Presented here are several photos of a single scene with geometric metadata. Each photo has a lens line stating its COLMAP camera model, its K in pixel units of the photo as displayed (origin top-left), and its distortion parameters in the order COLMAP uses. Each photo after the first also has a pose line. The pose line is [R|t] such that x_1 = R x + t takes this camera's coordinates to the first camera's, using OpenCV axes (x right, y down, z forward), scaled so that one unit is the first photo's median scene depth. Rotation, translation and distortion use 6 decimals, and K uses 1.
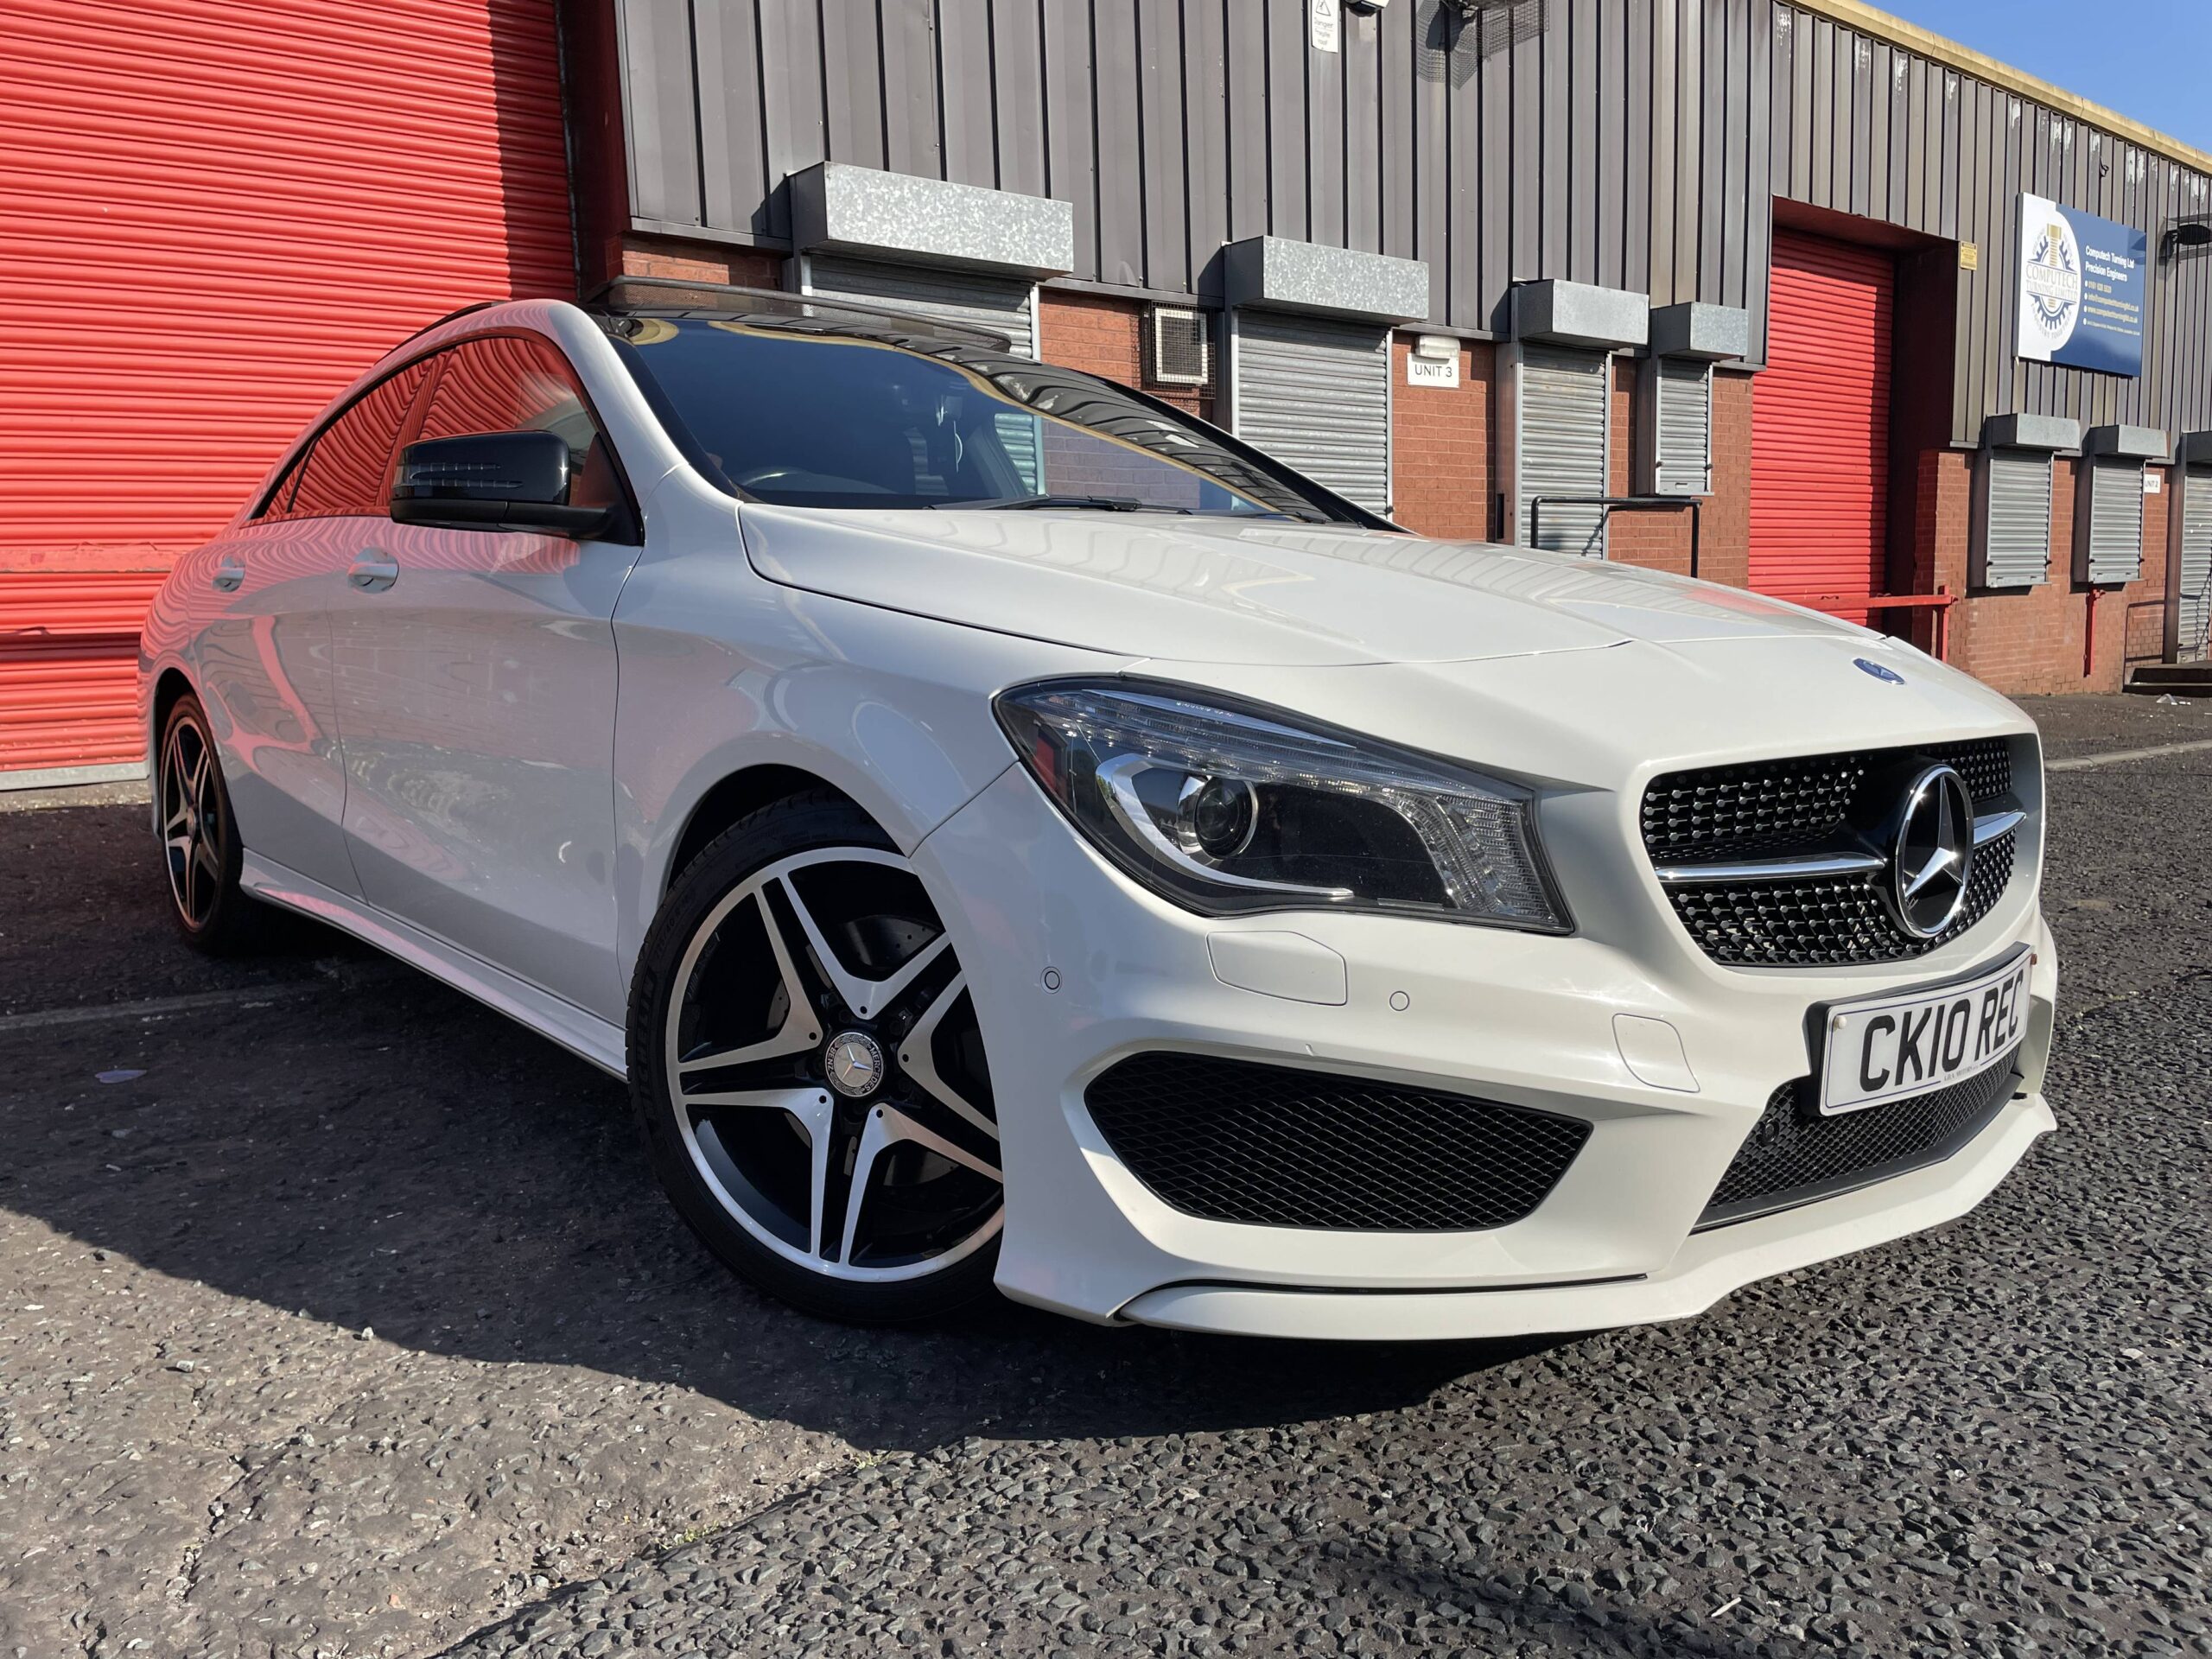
lens RADIAL K [[1672.2, 0, 1122.1], [0, 1672.2, 825.9], [0, 0, 1]] dist [0.091099, -0.120033]
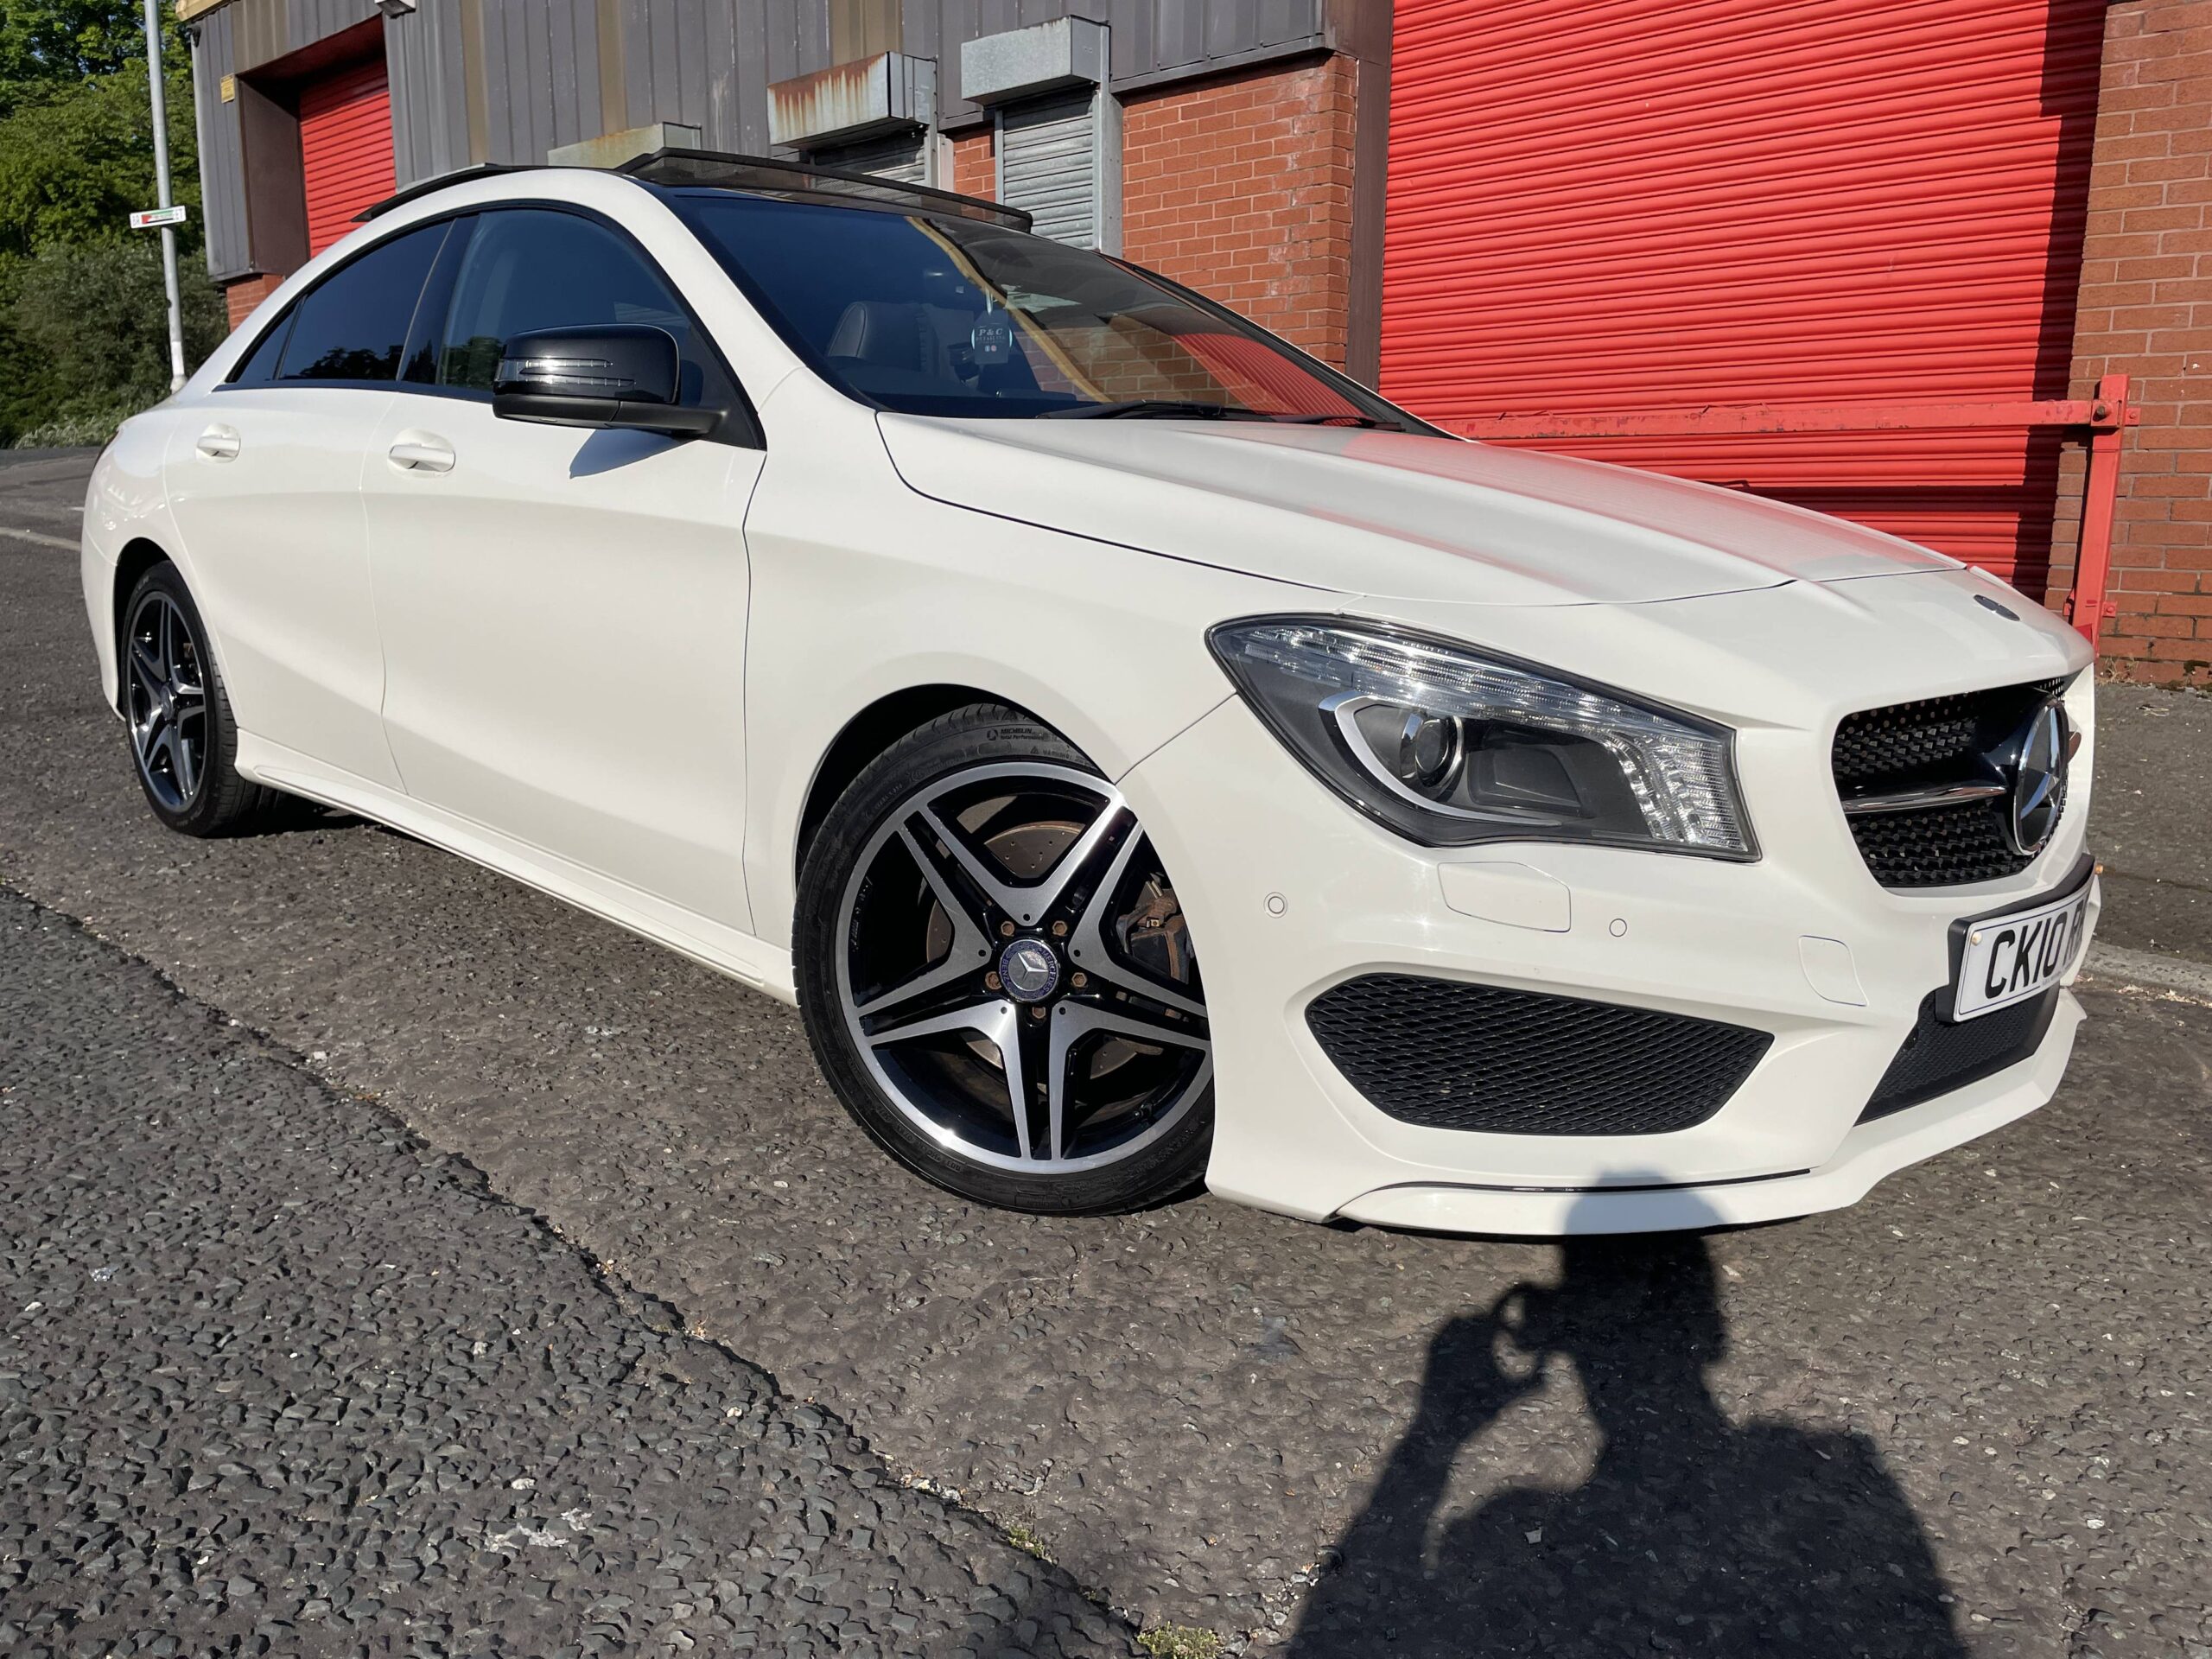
lens RADIAL K [[1671.6, 0, 1110.3], [0, 1671.6, 819.3], [0, 0, 1]] dist [0.082436, -0.110618]
pose [[0.102544, 0.217193, -0.970728, 0.455489], [-0.136527, 0.969710, 0.202543, -0.070473], [0.985315, 0.111761, 0.129091, 0.464821]]
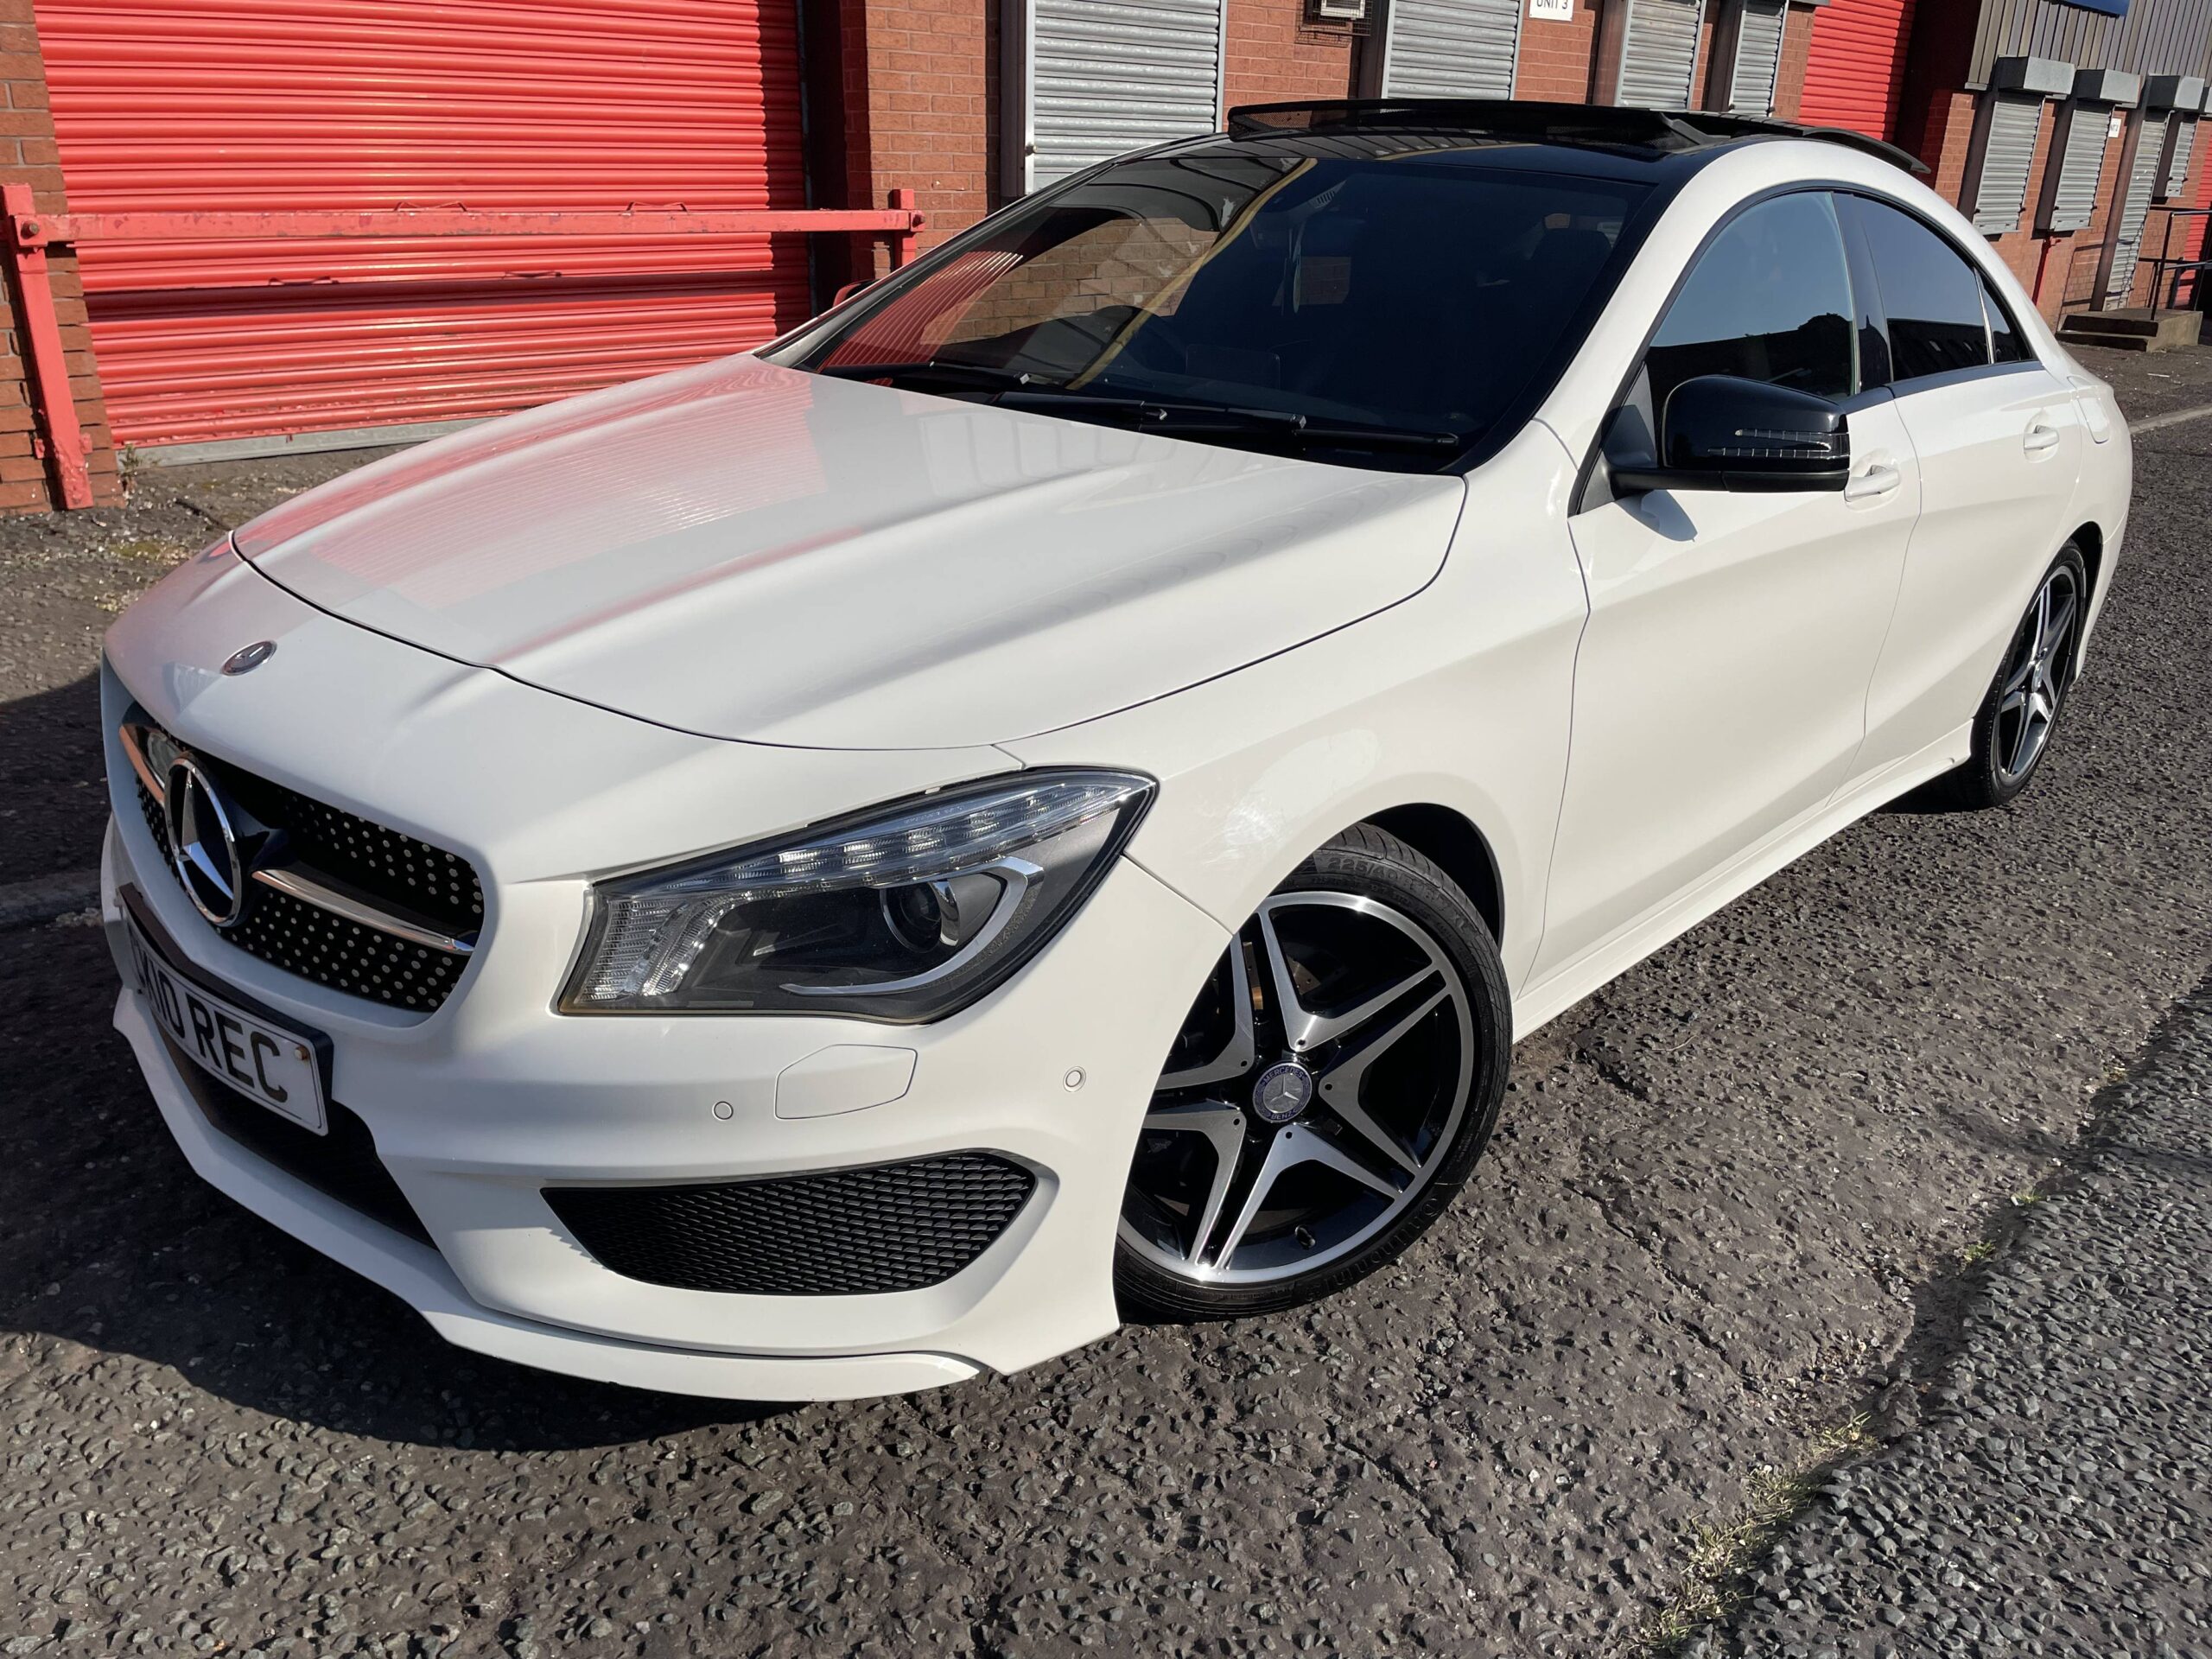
lens RADIAL K [[1670.9, 0, 1093.2], [0, 1670.9, 841.3], [0, 0, 1]] dist [0.084655, -0.112428]
pose [[0.994664, 0.010288, 0.102656, -0.242152], [-0.036175, 0.966621, 0.253643, -0.057312], [-0.096620, -0.256003, 0.961835, -0.052652]]
